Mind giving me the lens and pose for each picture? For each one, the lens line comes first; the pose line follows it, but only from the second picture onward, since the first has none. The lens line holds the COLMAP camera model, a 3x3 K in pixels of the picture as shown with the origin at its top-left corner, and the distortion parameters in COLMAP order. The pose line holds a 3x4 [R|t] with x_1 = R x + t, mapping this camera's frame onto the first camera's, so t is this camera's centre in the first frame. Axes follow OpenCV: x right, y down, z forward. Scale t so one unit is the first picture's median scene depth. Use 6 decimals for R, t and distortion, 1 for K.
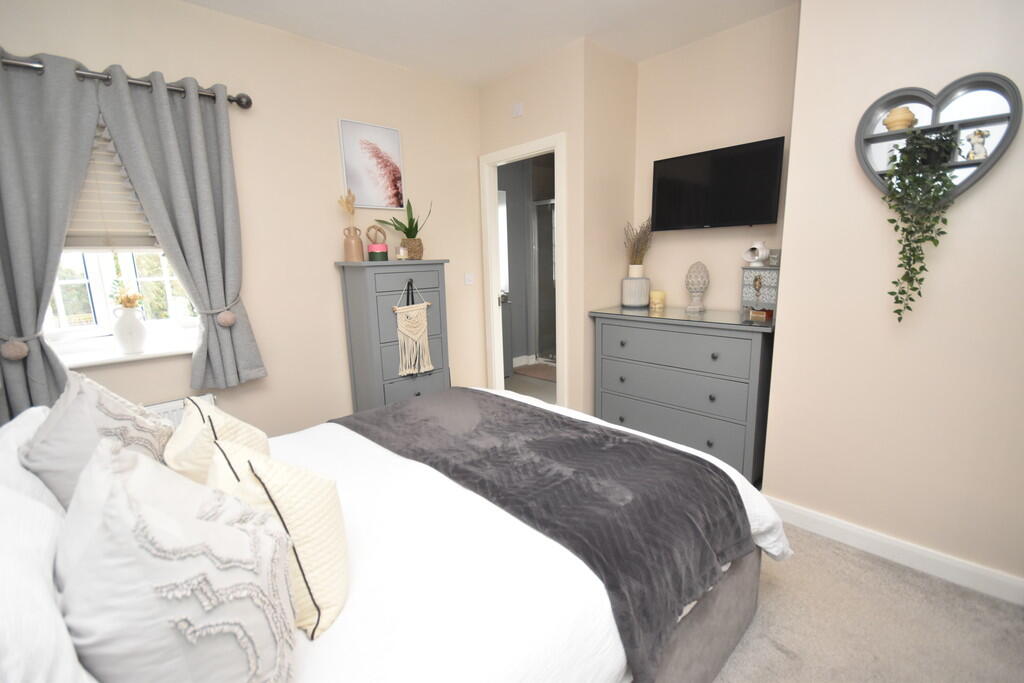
lens RADIAL K [[456.3, 0, 514.0], [0, 456.3, 344.6], [0, 0, 1]] dist [-0.002443, -0.000929]
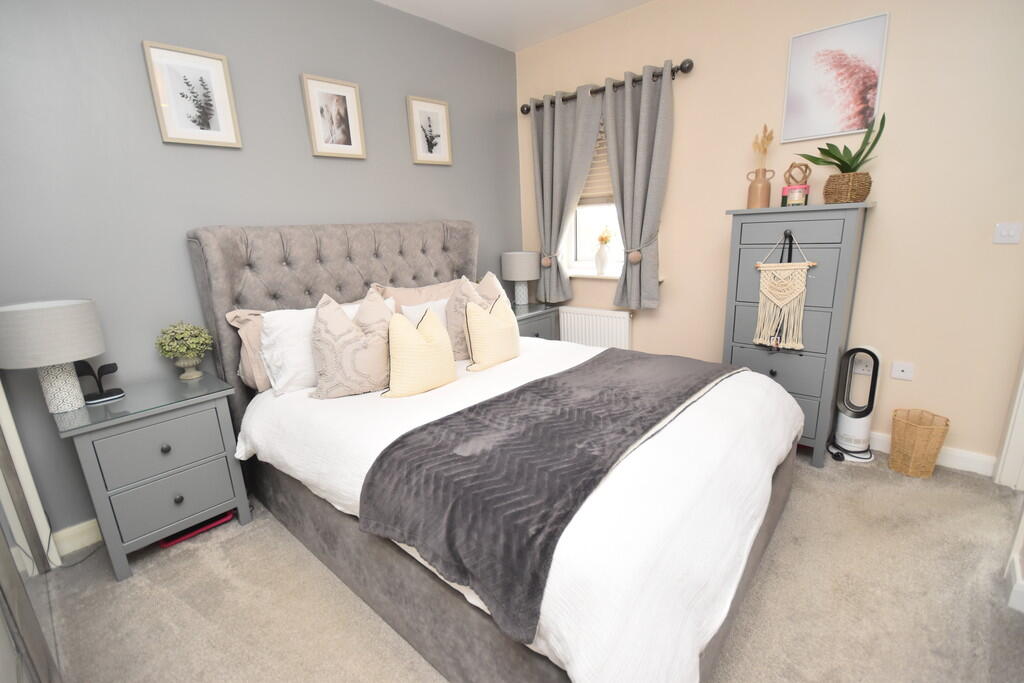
lens RADIAL K [[456.3, 0, 514.0], [0, 456.3, 344.6], [0, 0, 1]] dist [-0.002443, -0.000929]
pose [[0.077268, 0.272621, -0.959014, 0.556024], [-0.140061, 0.955319, 0.260286, -0.091576], [0.987123, 0.114208, 0.111999, 0.452586]]
